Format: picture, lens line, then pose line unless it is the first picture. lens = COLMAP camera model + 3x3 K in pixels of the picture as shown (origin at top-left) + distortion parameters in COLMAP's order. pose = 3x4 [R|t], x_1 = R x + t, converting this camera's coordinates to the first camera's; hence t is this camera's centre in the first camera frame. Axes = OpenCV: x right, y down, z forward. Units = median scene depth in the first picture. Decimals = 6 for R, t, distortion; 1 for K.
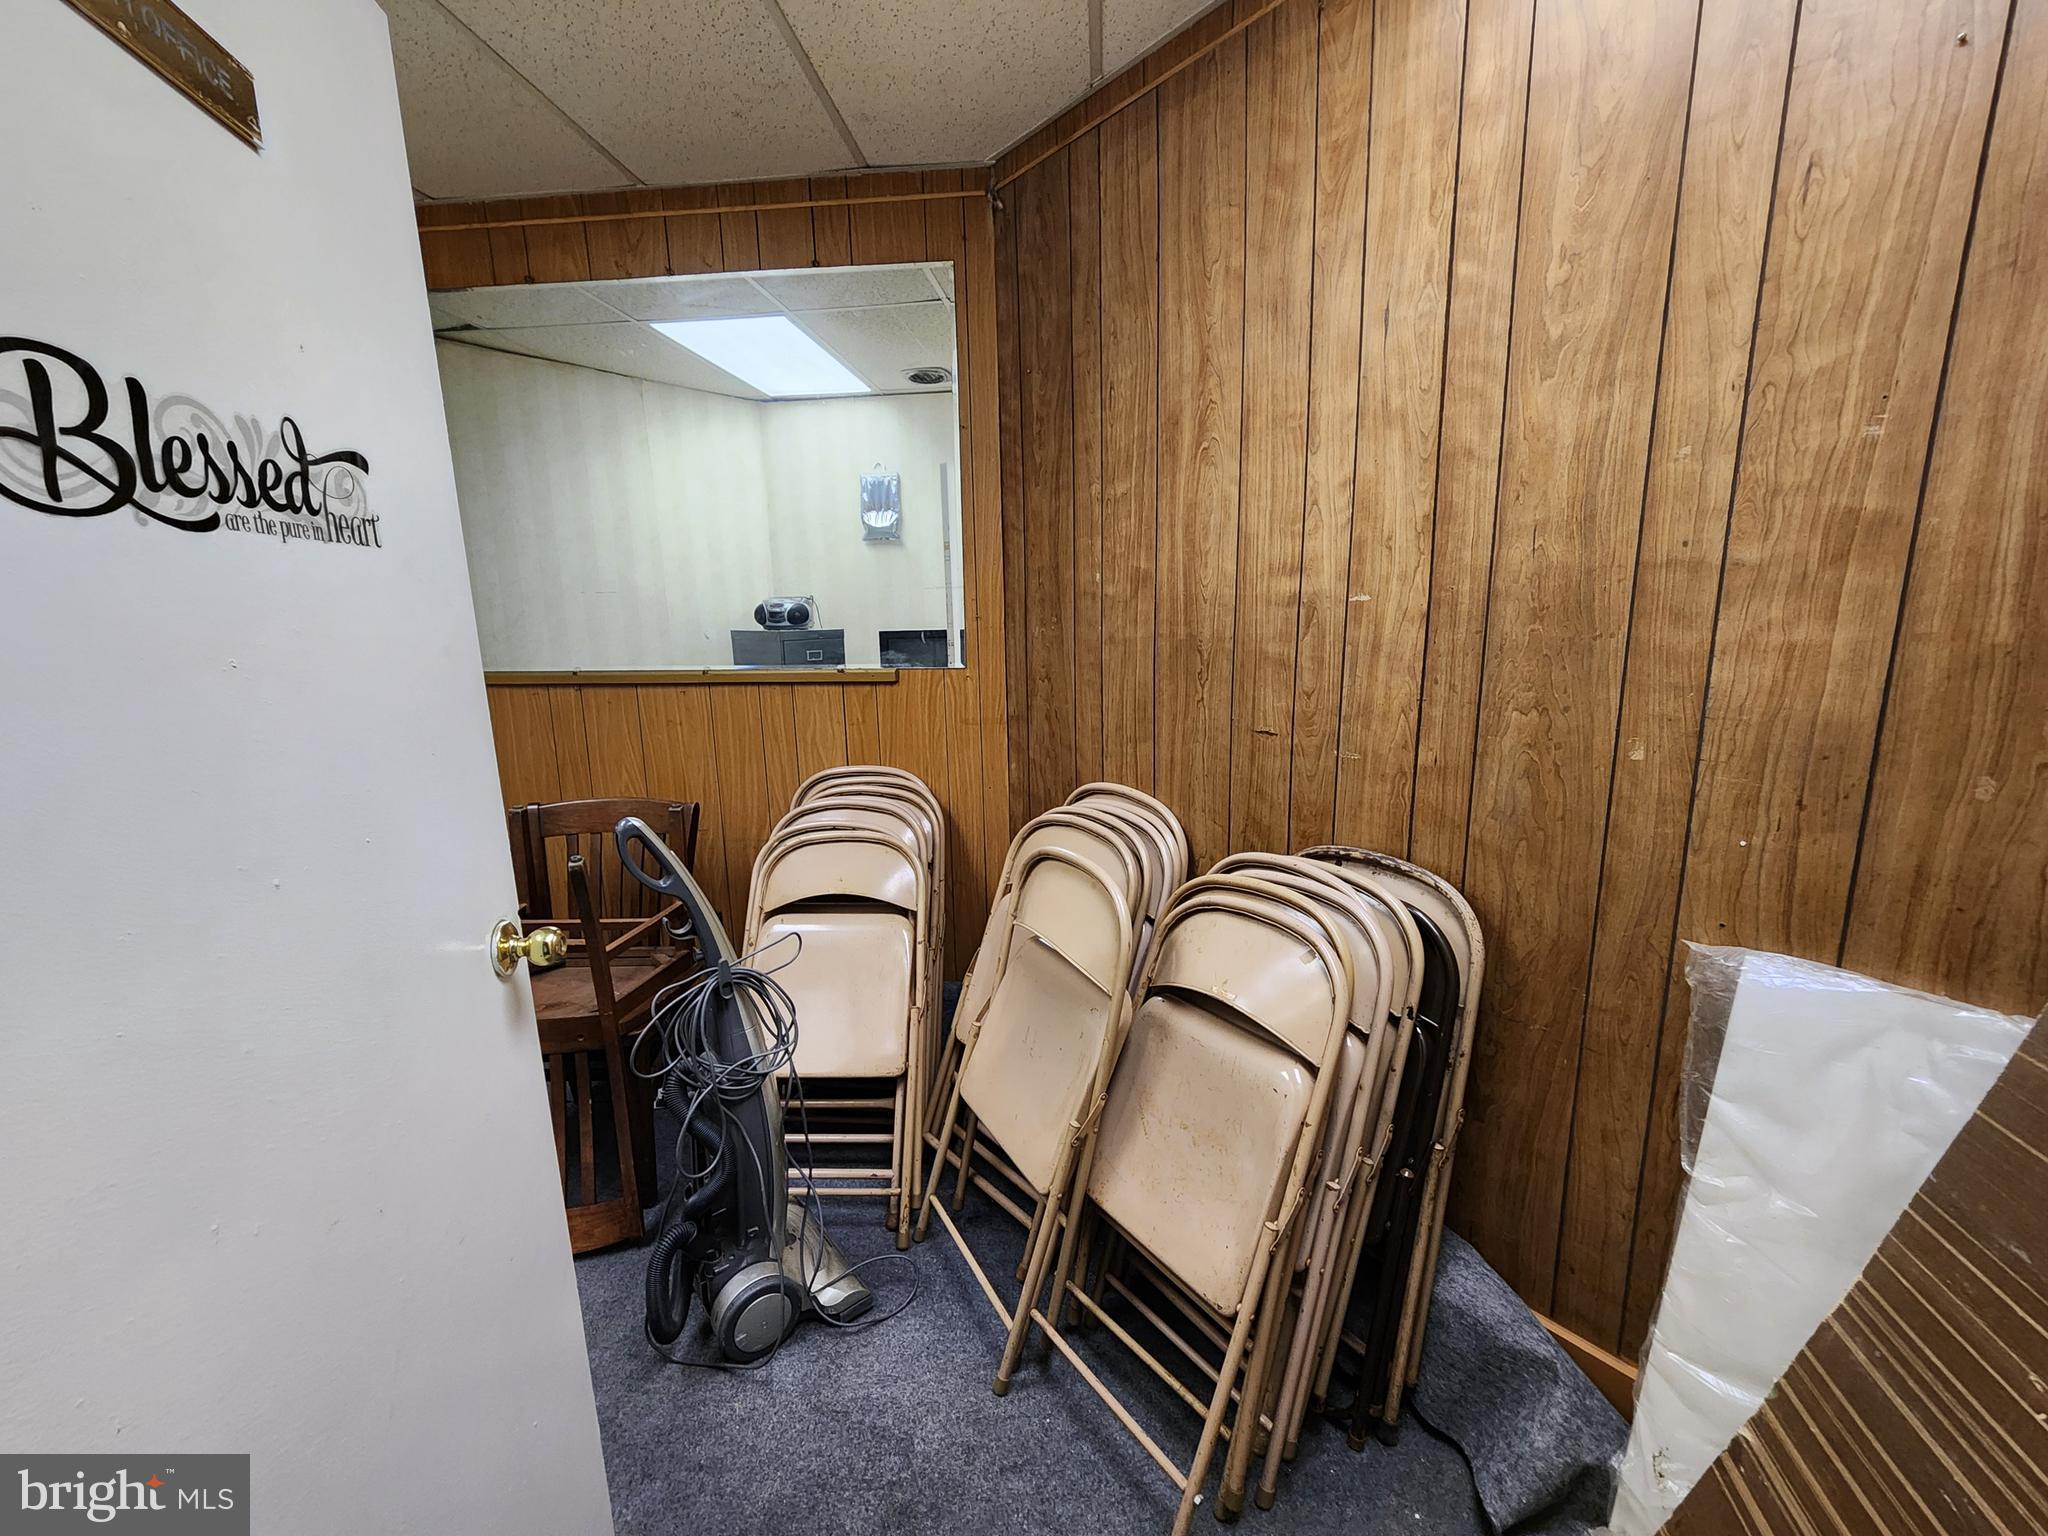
lens RADIAL K [[840.0, 0, 1032.8], [0, 840.0, 774.2], [0, 0, 1]] dist [-0.000795, -0.000244]
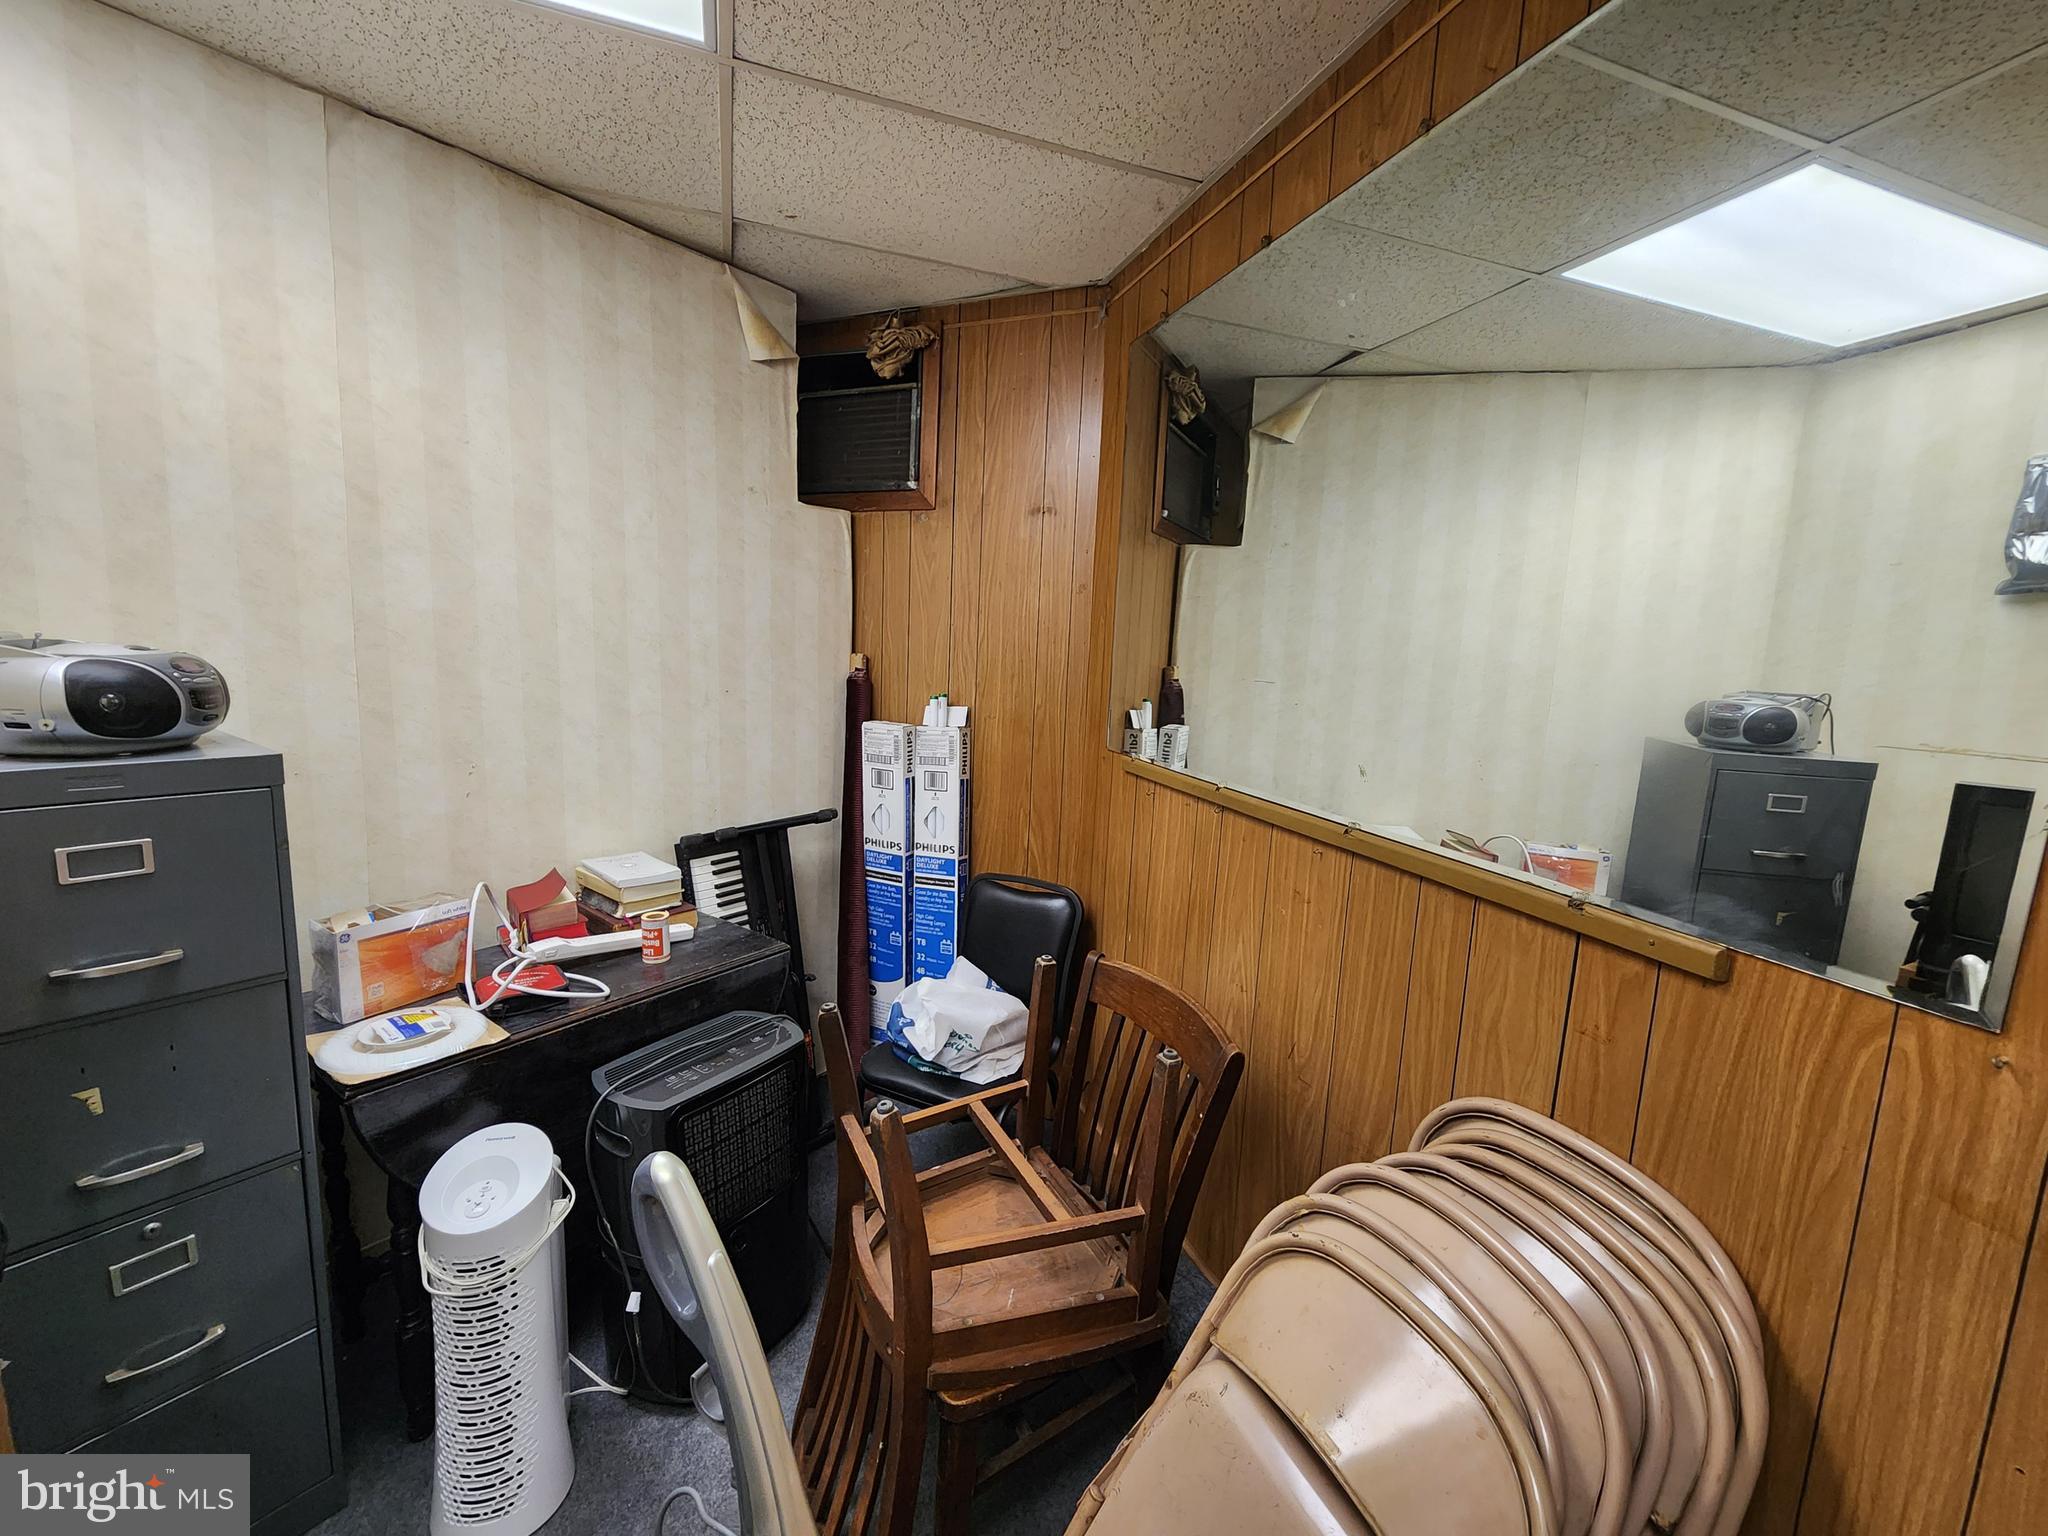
lens RADIAL K [[840.0, 0, 1032.8], [0, 840.0, 774.2], [0, 0, 1]] dist [-0.000795, -0.000244]
pose [[0.429377, 0.171658, -0.886662, 0.015632], [-0.228171, 0.970539, 0.077403, -0.148925], [0.873827, 0.169075, 0.455894, 0.528238]]
